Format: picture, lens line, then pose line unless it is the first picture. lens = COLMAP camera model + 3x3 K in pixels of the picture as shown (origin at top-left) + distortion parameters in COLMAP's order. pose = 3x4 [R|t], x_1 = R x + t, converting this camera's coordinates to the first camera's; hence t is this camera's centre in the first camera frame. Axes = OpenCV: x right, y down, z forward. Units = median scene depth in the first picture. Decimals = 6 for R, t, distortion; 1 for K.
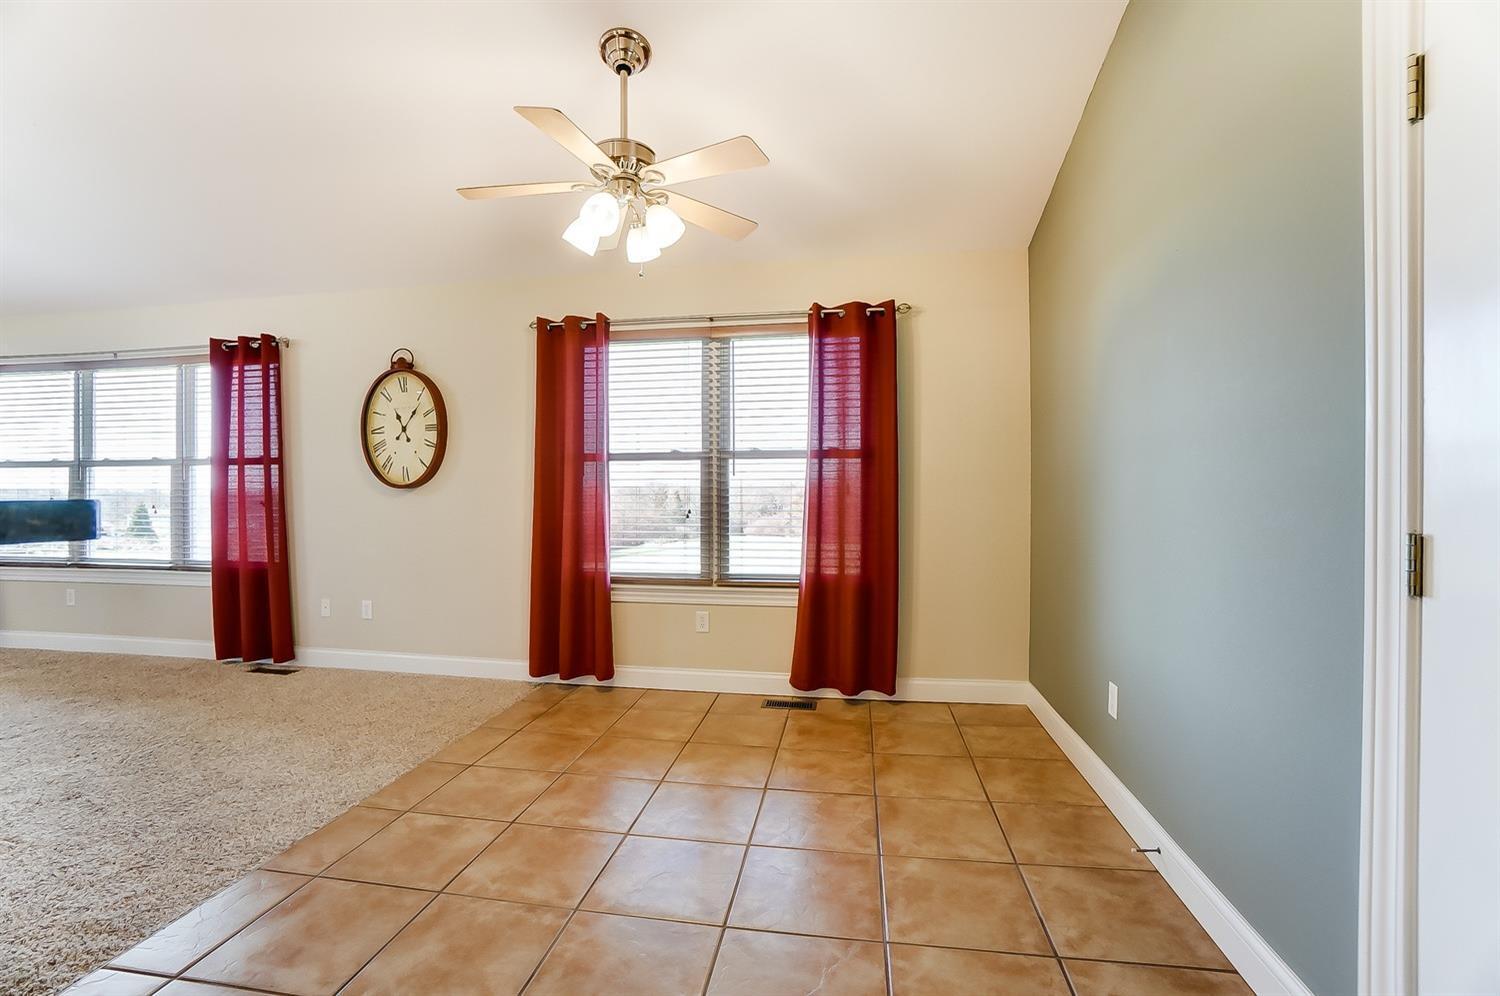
lens RADIAL K [[681.4, 0, 760.0], [0, 681.4, 495.1], [0, 0, 1]] dist [-0.039898, 0.012379]
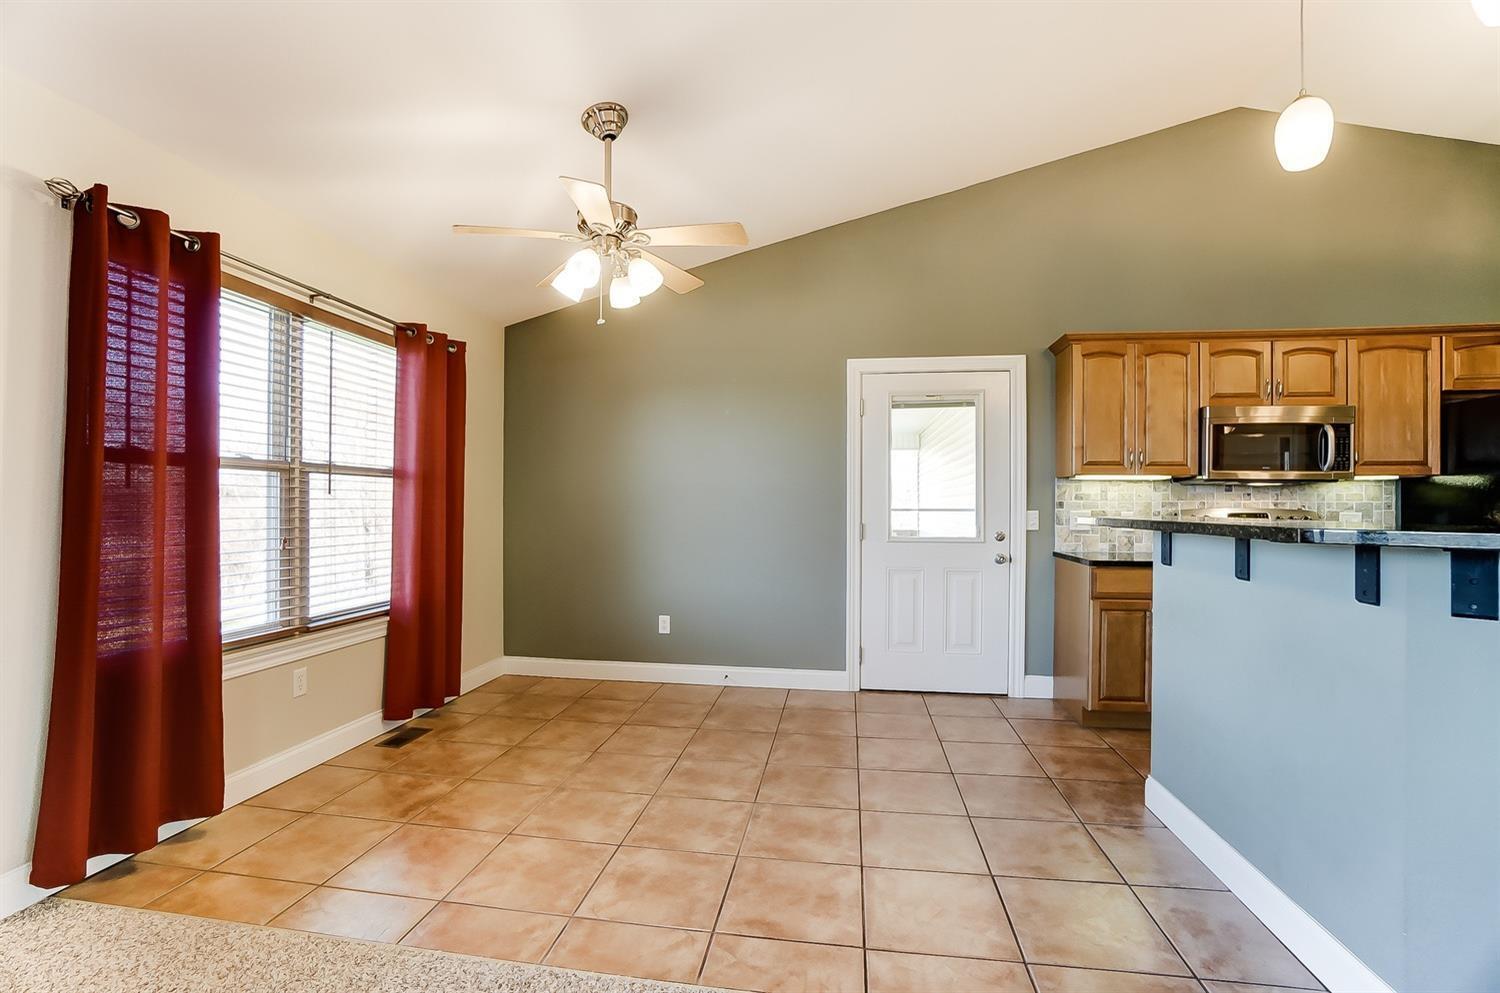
lens RADIAL K [[681.4, 0, 736.0], [0, 681.4, 505.0], [0, 0, 1]] dist [-0.039898, 0.012379]
pose [[-0.015850, 0.001740, 0.999873, -0.928660], [0.002252, 0.999996, -0.001704, -0.013931], [-0.999872, 0.002225, -0.015854, 0.566526]]
